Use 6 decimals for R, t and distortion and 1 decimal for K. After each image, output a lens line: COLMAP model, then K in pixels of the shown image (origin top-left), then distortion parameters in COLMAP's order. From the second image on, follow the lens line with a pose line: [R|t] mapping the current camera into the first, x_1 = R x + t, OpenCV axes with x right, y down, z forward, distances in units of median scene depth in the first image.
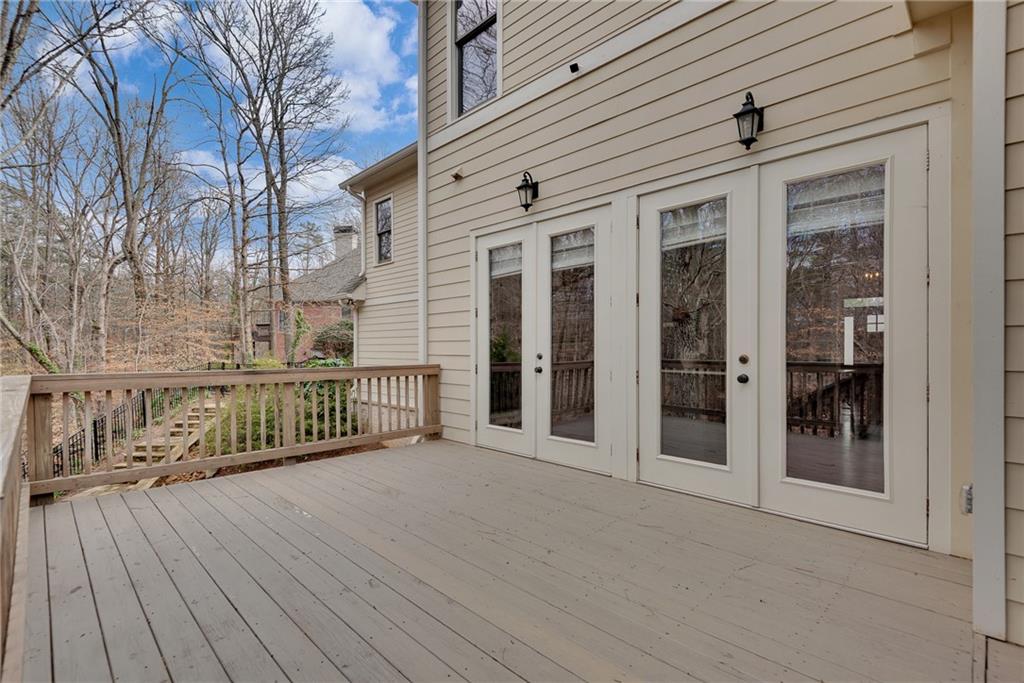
lens RADIAL K [[447.2, 0, 512.0], [0, 447.2, 341.5], [0, 0, 1]] dist [-0.001066, -0.000106]
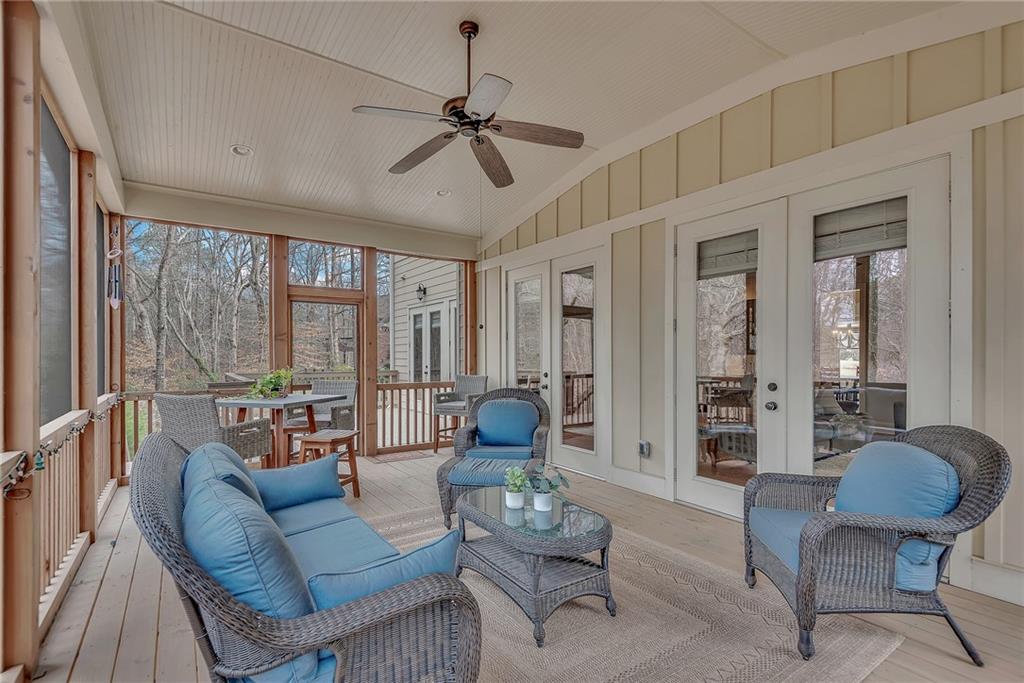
lens RADIAL K [[480.6, 0, 512.0], [0, 480.6, 341.5], [0, 0, 1]] dist [-0.000529, -0.000152]
pose [[0.978442, 0.020398, -0.205512, 0.225713], [-0.028957, 0.998830, -0.038725, -0.004295], [0.204482, 0.043842, 0.977888, -0.280274]]
